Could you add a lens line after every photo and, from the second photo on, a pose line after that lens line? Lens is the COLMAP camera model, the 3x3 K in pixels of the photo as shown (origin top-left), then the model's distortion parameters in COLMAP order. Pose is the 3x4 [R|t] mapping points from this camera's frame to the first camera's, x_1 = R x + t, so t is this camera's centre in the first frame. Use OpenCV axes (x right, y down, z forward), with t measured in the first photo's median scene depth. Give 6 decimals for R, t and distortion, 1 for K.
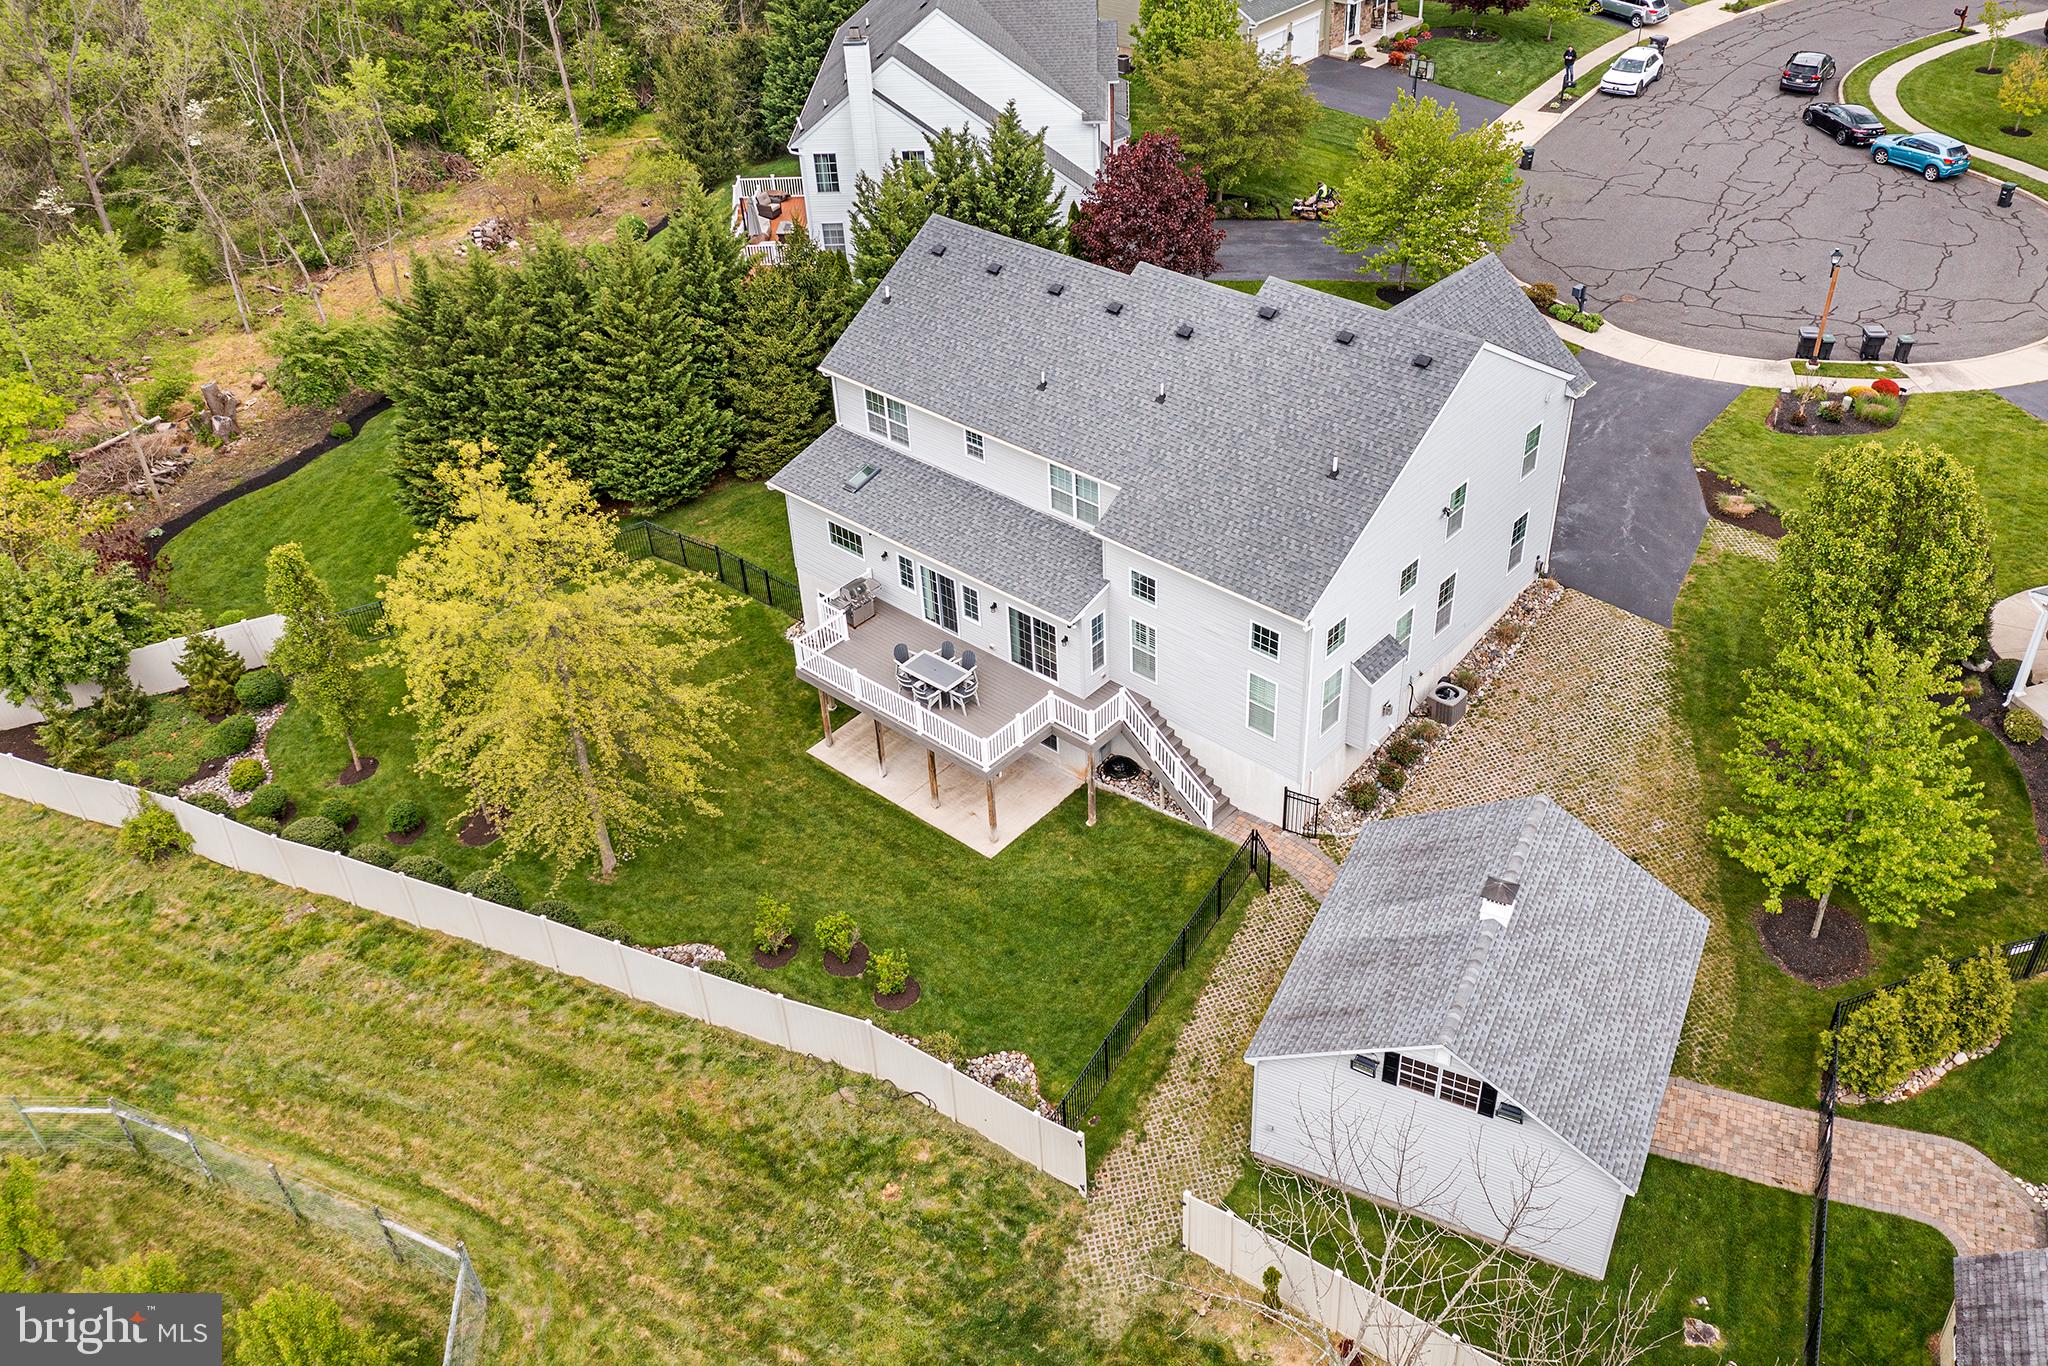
lens RADIAL K [[1632.4, 0, 1024.0], [0, 1632.4, 683.0], [0, 0, 1]] dist [0.055823, 0.003300]
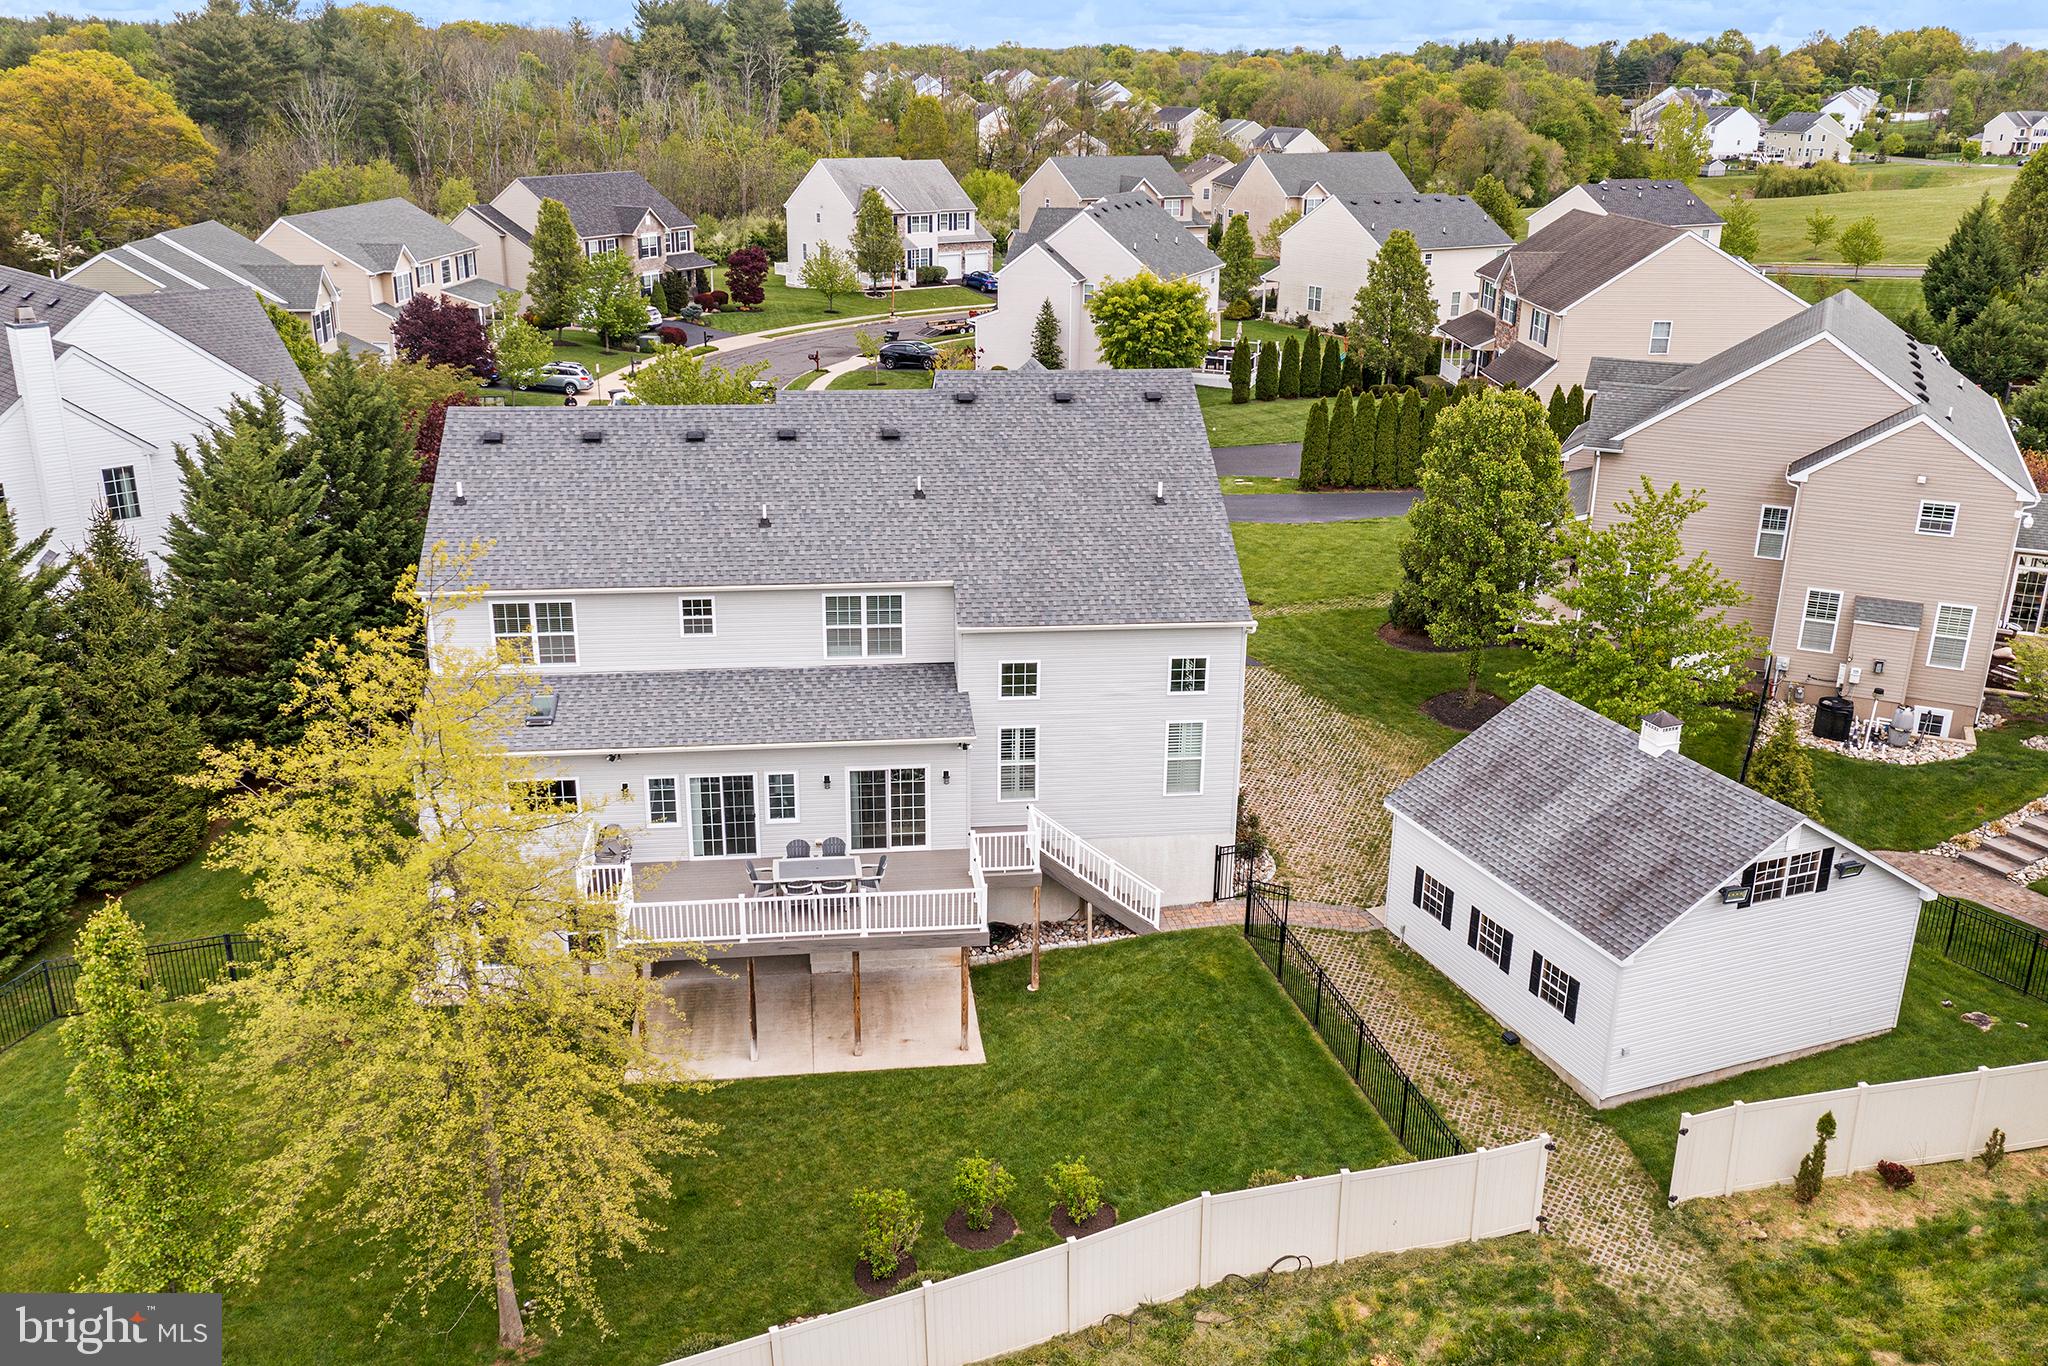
lens RADIAL K [[1653.4, 0, 1024.0], [0, 1653.4, 683.0], [0, 0, 1]] dist [-0.002917, 0.010754]
pose [[0.680219, -0.217168, 0.700100, -0.496751], [0.415612, 0.901006, -0.124321, 0.048411], [-0.603795, 0.375536, 0.703139, 0.364476]]
